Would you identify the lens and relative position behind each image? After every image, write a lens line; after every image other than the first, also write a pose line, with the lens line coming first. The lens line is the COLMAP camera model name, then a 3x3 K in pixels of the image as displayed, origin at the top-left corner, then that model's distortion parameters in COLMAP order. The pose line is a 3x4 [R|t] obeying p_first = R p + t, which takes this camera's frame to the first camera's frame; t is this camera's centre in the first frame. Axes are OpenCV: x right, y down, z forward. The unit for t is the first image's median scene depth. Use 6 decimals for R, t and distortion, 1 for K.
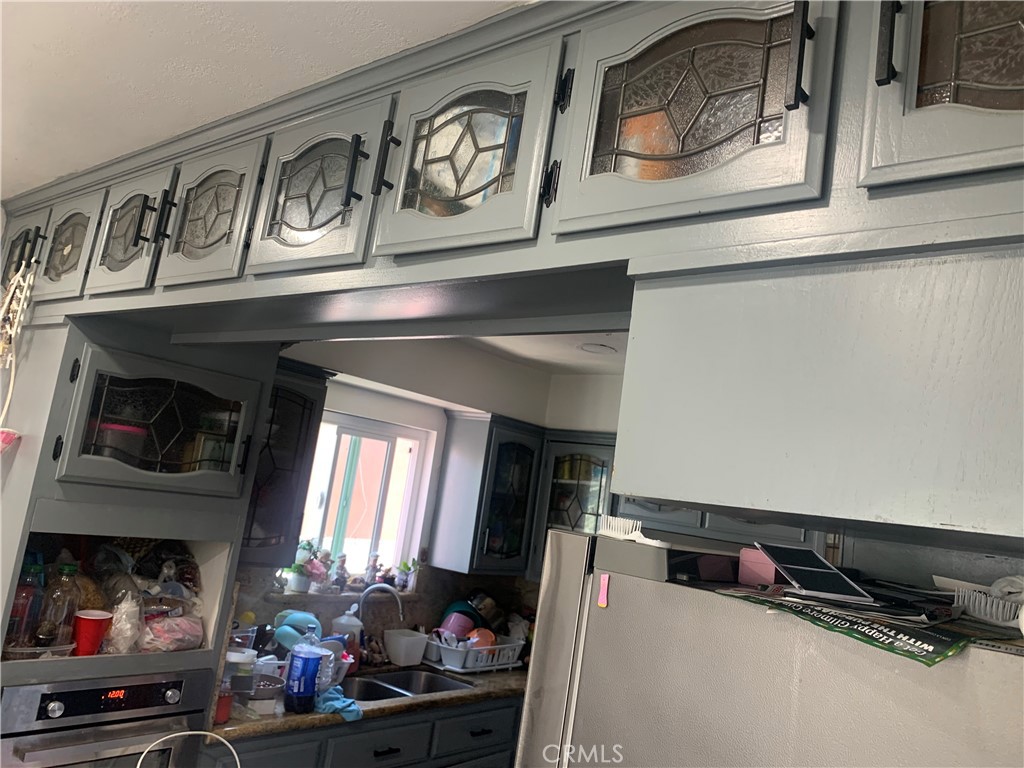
lens RADIAL K [[781.3, 0, 511.5], [0, 781.3, 396.9], [0, 0, 1]] dist [0.046855, -0.068668]
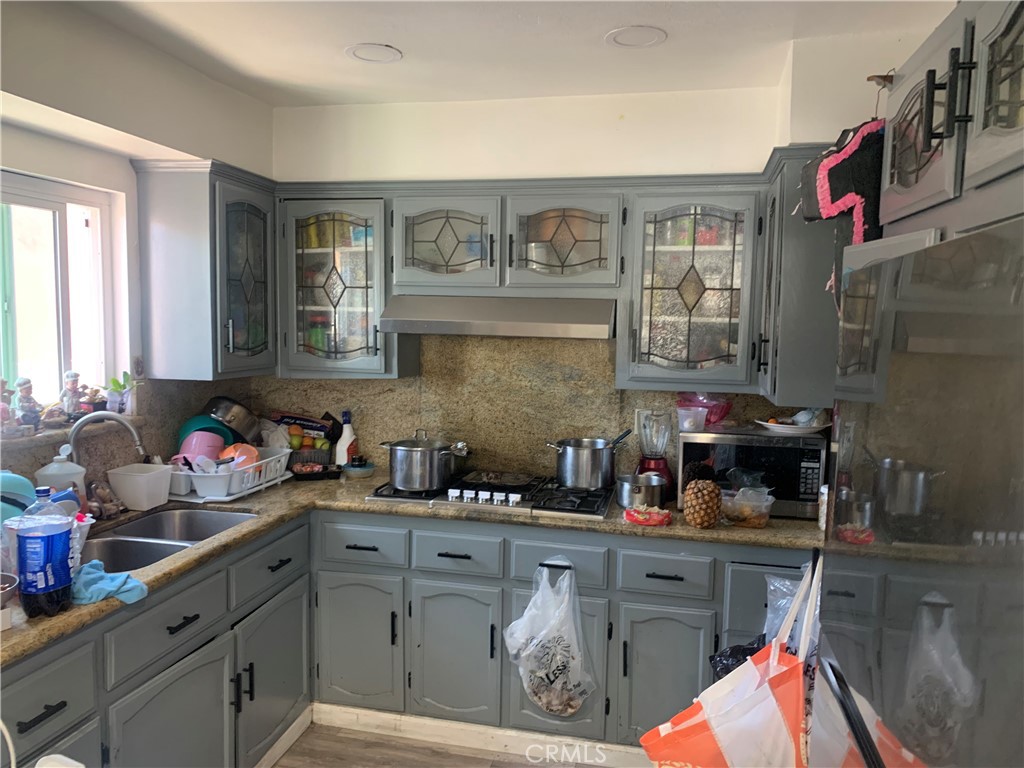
lens RADIAL K [[781.3, 0, 511.5], [0, 781.3, 396.9], [0, 0, 1]] dist [0.046855, -0.068668]
pose [[0.892696, -0.163274, 0.420042, -0.121023], [0.043362, 0.958856, 0.280561, 0.039438], [-0.448568, -0.232242, 0.863047, 0.206069]]
